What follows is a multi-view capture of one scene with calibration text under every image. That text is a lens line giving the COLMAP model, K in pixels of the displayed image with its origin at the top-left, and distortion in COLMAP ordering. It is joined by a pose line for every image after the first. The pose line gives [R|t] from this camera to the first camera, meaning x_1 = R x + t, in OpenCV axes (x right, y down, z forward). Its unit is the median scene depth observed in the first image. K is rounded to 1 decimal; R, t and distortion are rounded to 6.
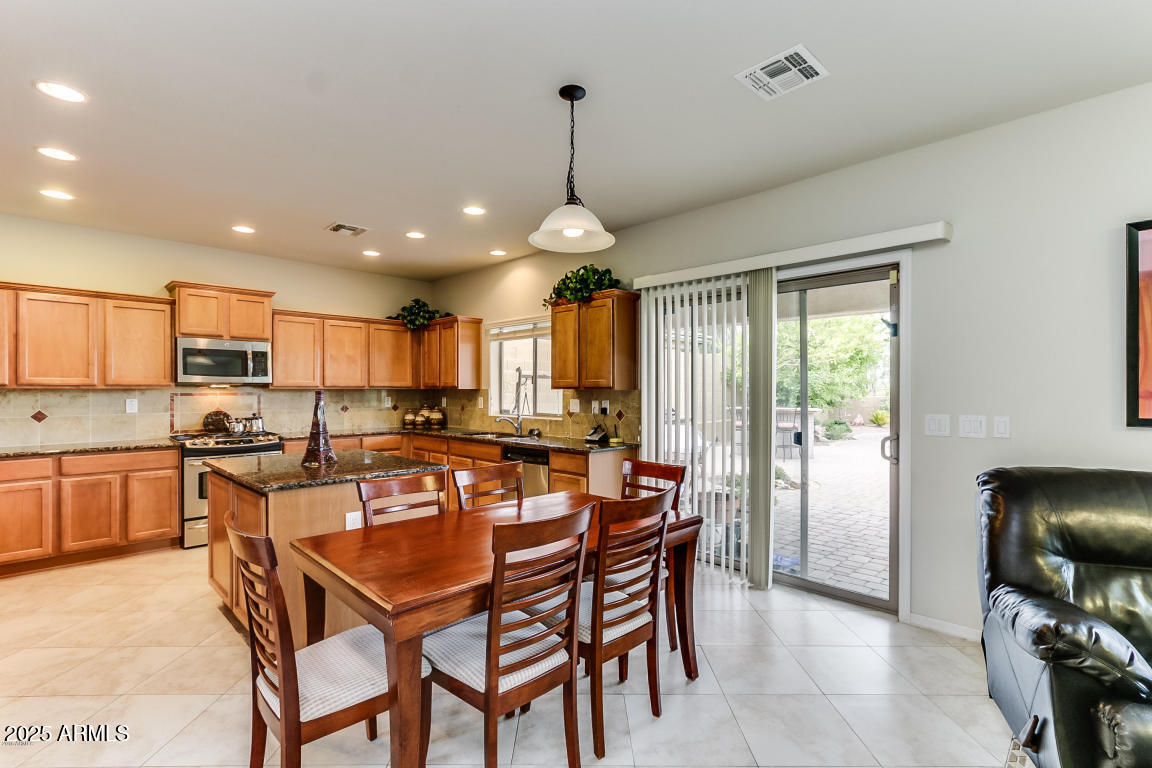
lens RADIAL K [[544.0, 0, 578.3], [0, 544.0, 387.5], [0, 0, 1]] dist [-0.010209, 0.007243]
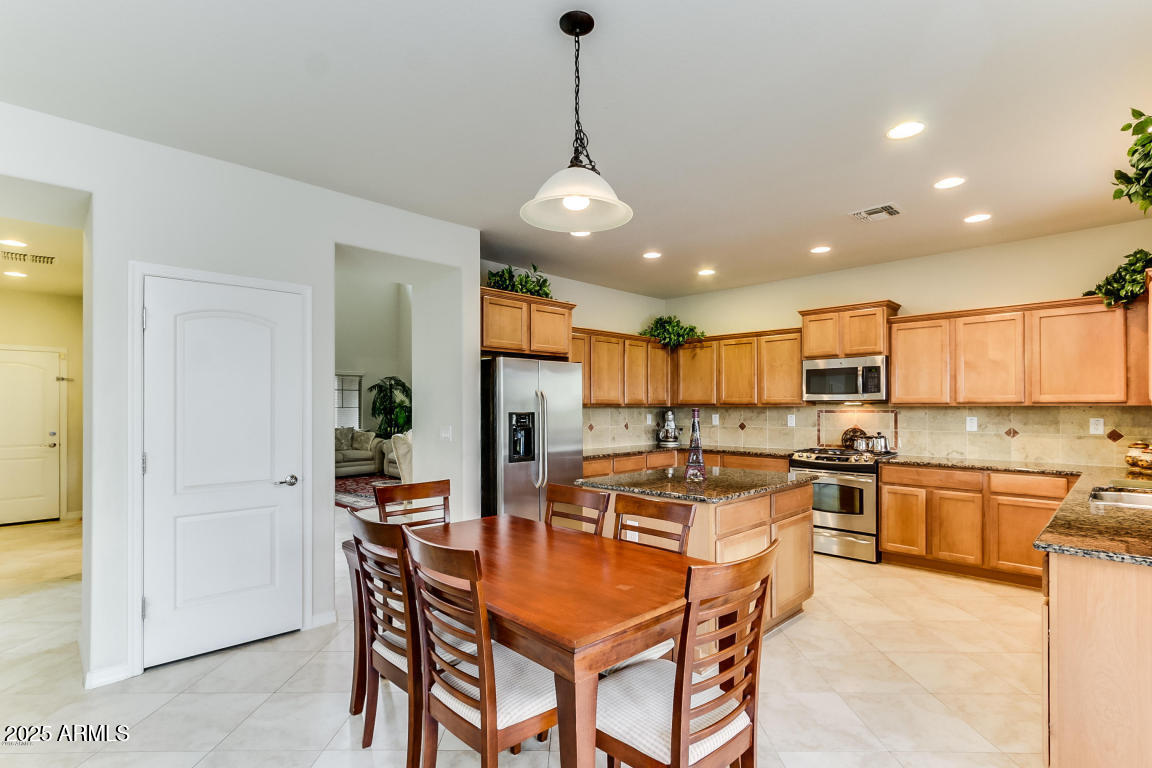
lens RADIAL K [[568.6, 0, 578.0], [0, 568.6, 400.7], [0, 0, 1]] dist [-0.000712, 0.003455]
pose [[0.002126, -0.009963, -0.999948, 0.421808], [0.005281, 0.999937, -0.009951, 0.000598], [0.999984, -0.005259, 0.002179, 0.528566]]
